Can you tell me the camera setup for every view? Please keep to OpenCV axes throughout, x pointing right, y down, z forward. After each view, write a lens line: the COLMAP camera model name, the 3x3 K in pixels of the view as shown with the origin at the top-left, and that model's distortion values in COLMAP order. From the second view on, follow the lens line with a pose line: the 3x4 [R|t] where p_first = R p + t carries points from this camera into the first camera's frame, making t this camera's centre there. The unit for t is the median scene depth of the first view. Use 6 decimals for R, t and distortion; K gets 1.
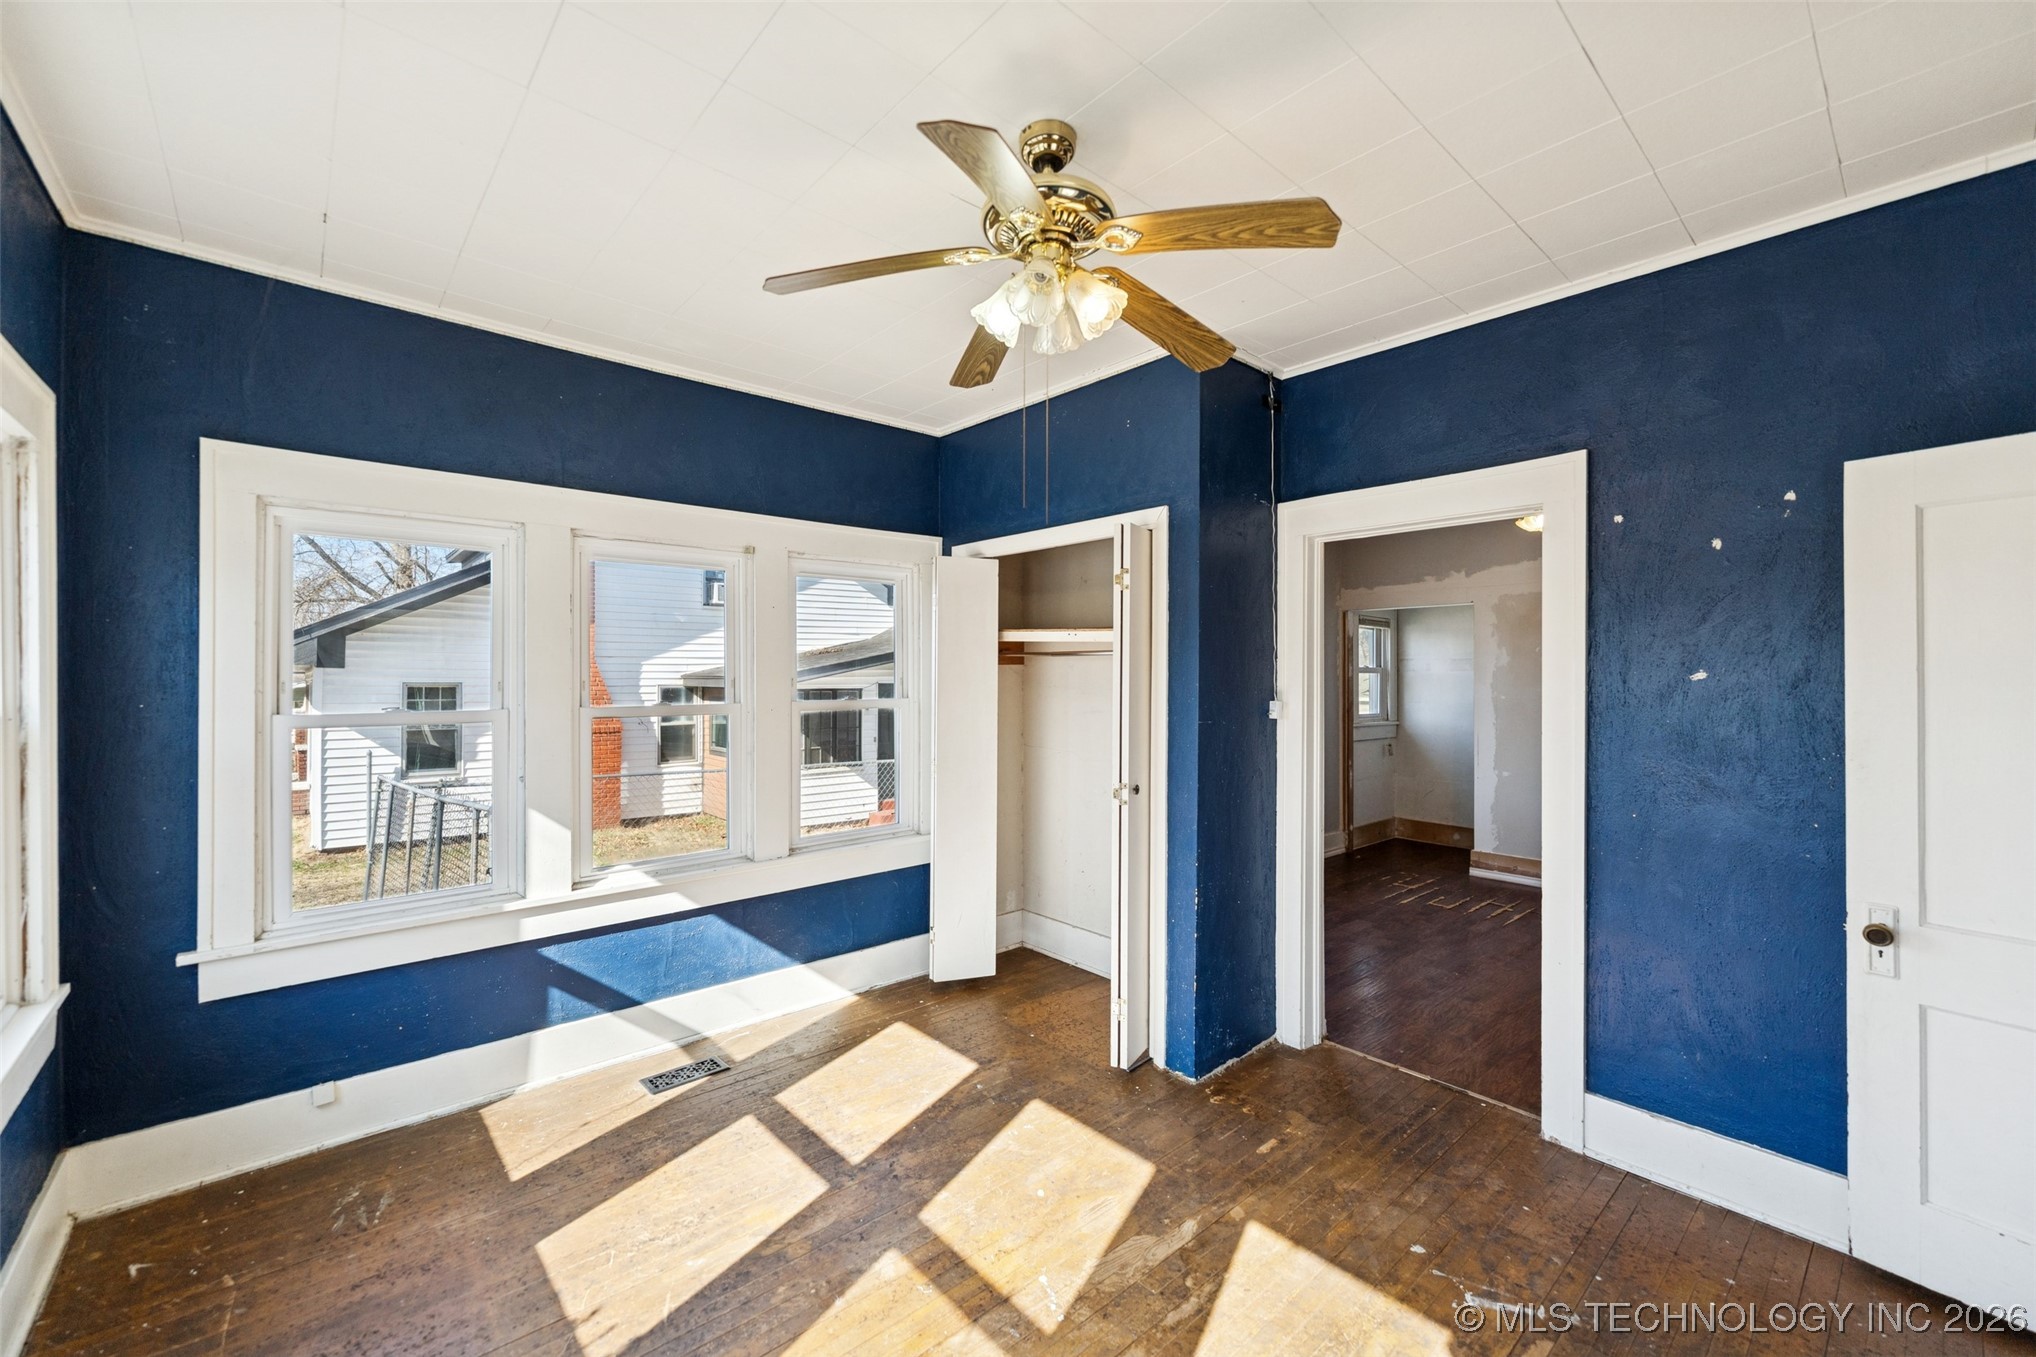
lens RADIAL K [[834.1, 0, 1019.9], [0, 834.1, 678.8], [0, 0, 1]] dist [0.003007, -0.002152]
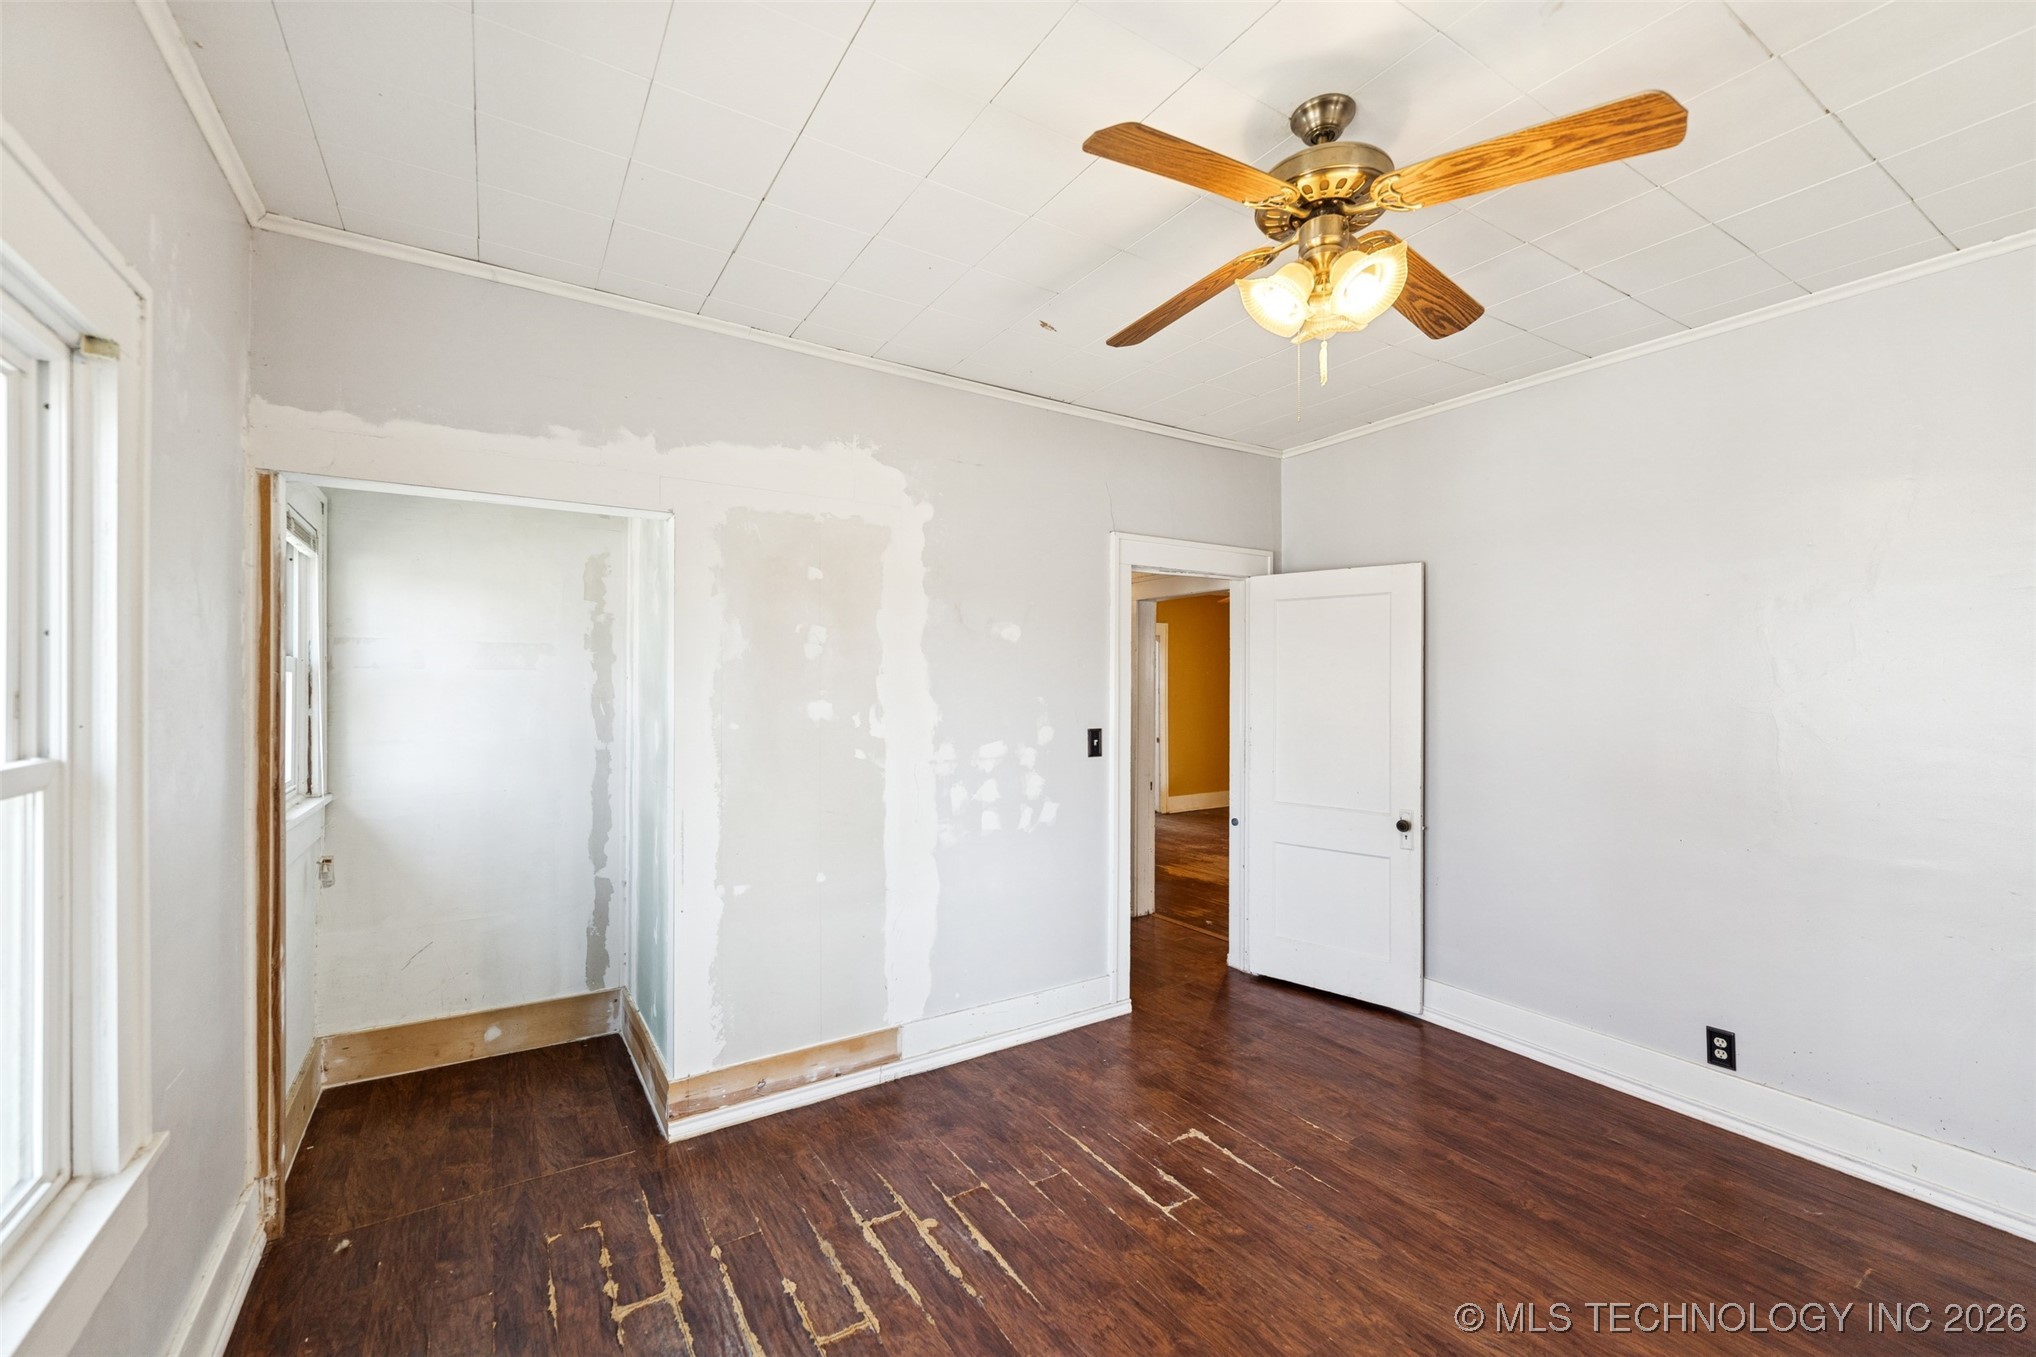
lens RADIAL K [[834.1, 0, 1016.8], [0, 834.1, 681.0], [0, 0, 1]] dist [0.003007, -0.002152]
pose [[0.158132, -0.002645, 0.987414, 0.141160], [-0.001381, 0.999995, 0.002900, -0.004869], [-0.987417, -0.001822, 0.158128, 0.758386]]
